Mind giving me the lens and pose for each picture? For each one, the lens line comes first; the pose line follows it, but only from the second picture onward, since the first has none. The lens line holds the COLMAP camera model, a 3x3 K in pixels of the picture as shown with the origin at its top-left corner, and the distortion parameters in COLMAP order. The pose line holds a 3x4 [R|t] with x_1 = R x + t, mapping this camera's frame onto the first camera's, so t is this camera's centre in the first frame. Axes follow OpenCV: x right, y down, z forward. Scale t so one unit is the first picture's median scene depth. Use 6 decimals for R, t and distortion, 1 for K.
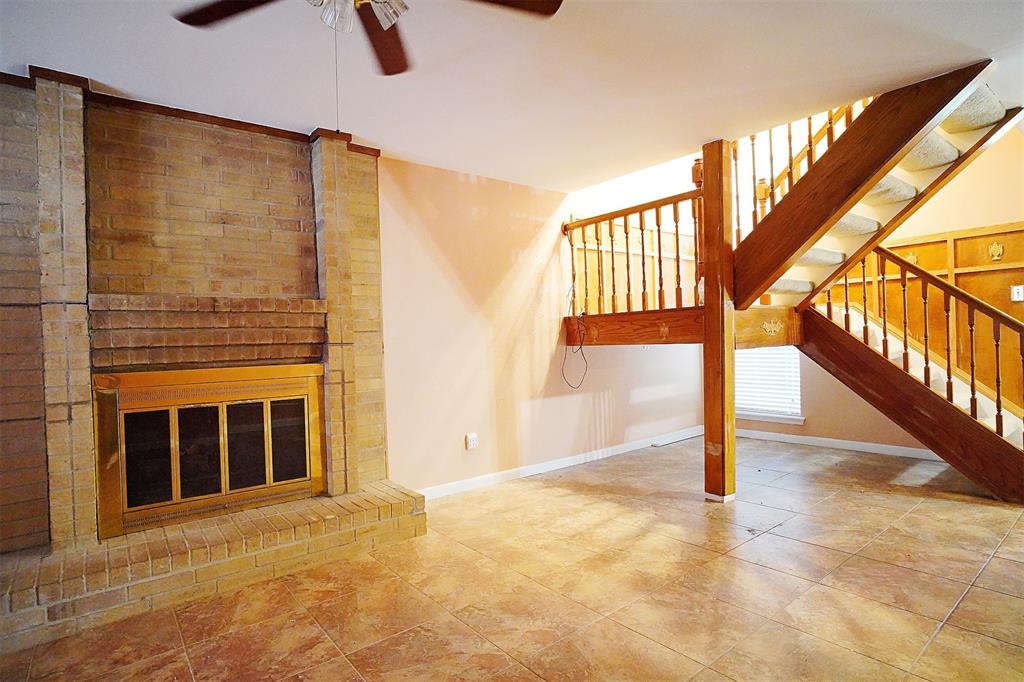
lens RADIAL K [[528.2, 0, 512.0], [0, 528.2, 341.0], [0, 0, 1]] dist [-0.022989, 0.000334]
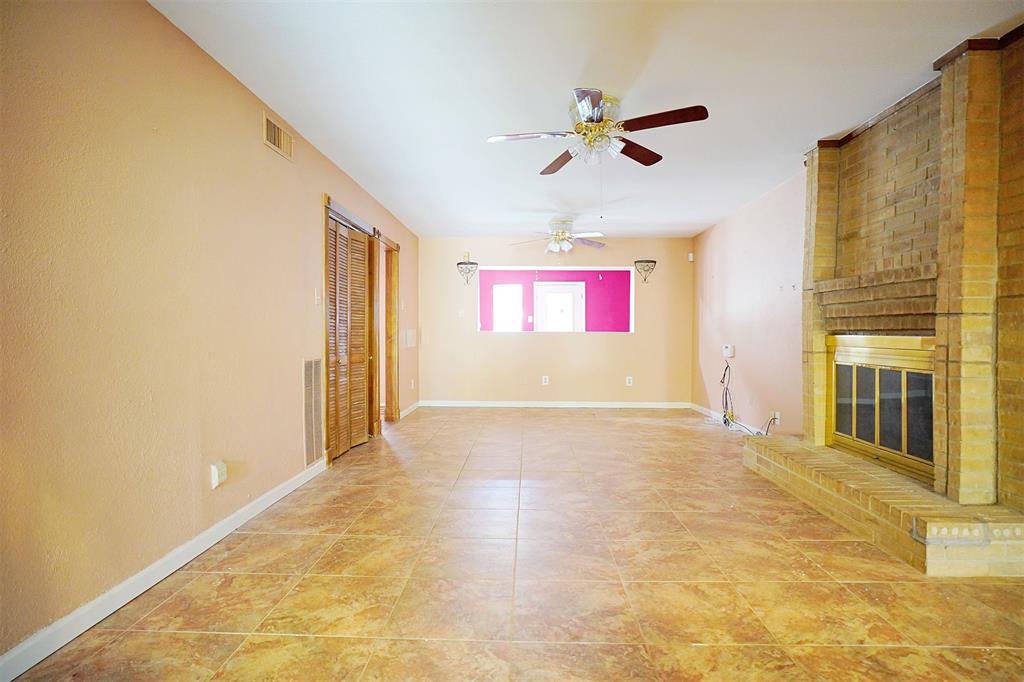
lens RADIAL K [[535.3, 0, 512.0], [0, 535.3, 341.0], [0, 0, 1]] dist [-0.025856, 0.000456]
pose [[-0.647886, 0.043889, -0.760472, 0.857634], [0.021280, 0.998992, 0.039525, 0.000793], [0.761440, 0.009424, -0.648167, 1.177742]]
